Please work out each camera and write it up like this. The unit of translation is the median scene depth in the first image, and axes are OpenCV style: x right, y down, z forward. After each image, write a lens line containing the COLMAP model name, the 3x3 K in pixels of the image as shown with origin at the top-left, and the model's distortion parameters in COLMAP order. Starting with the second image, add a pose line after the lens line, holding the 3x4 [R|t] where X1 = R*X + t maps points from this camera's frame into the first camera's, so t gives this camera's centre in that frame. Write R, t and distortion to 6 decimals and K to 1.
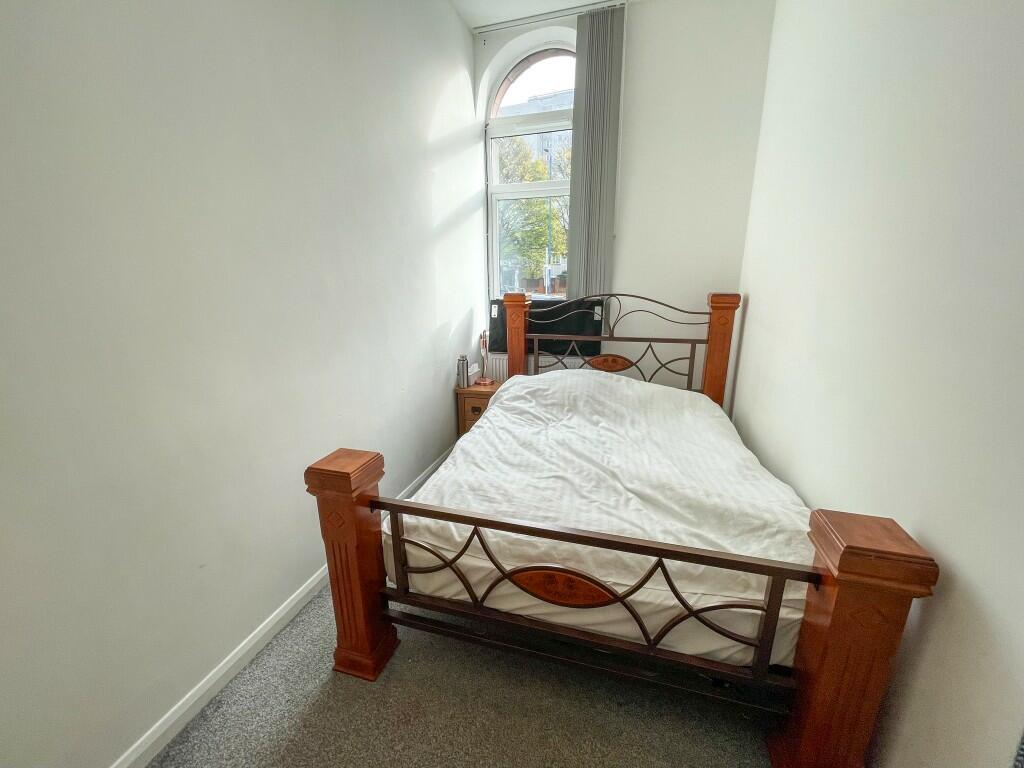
lens RADIAL K [[410.5, 0, 506.6], [0, 410.5, 386.1], [0, 0, 1]] dist [-0.004133, 0.000080]
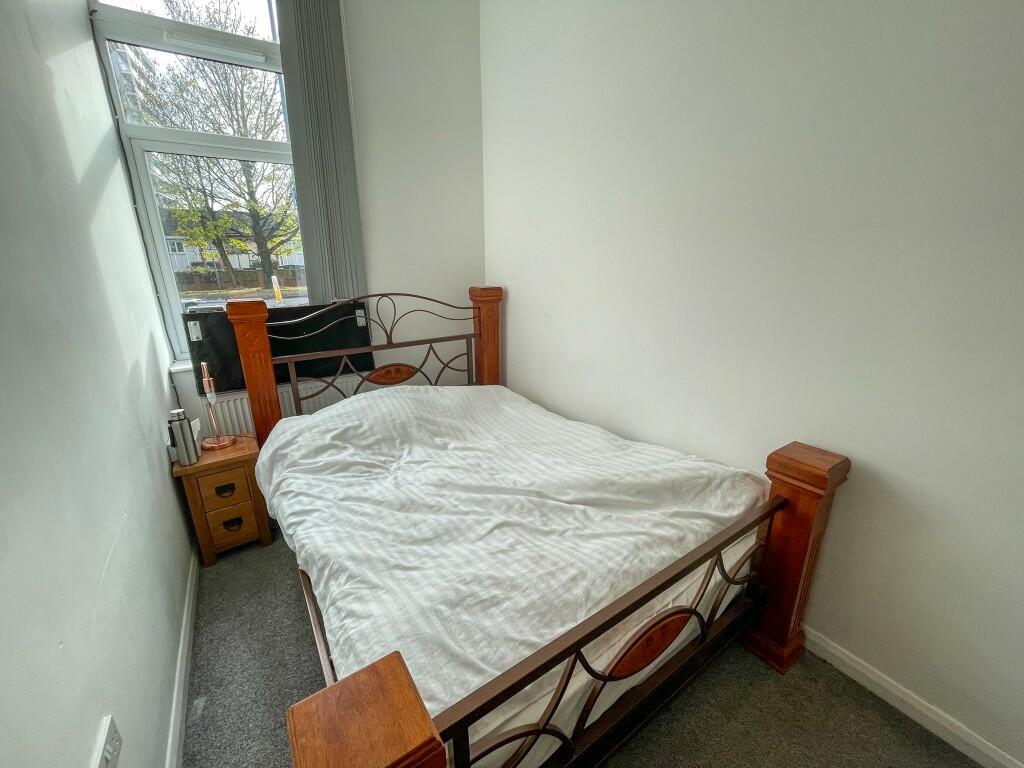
lens RADIAL K [[410.5, 0, 511.4], [0, 410.5, 383.5], [0, 0, 1]] dist [-0.004133, 0.000080]
pose [[0.628710, -0.219646, 0.745976, -0.284531], [0.208725, 0.971745, 0.110208, -0.095939], [-0.749105, 0.086415, 0.656791, 0.301636]]
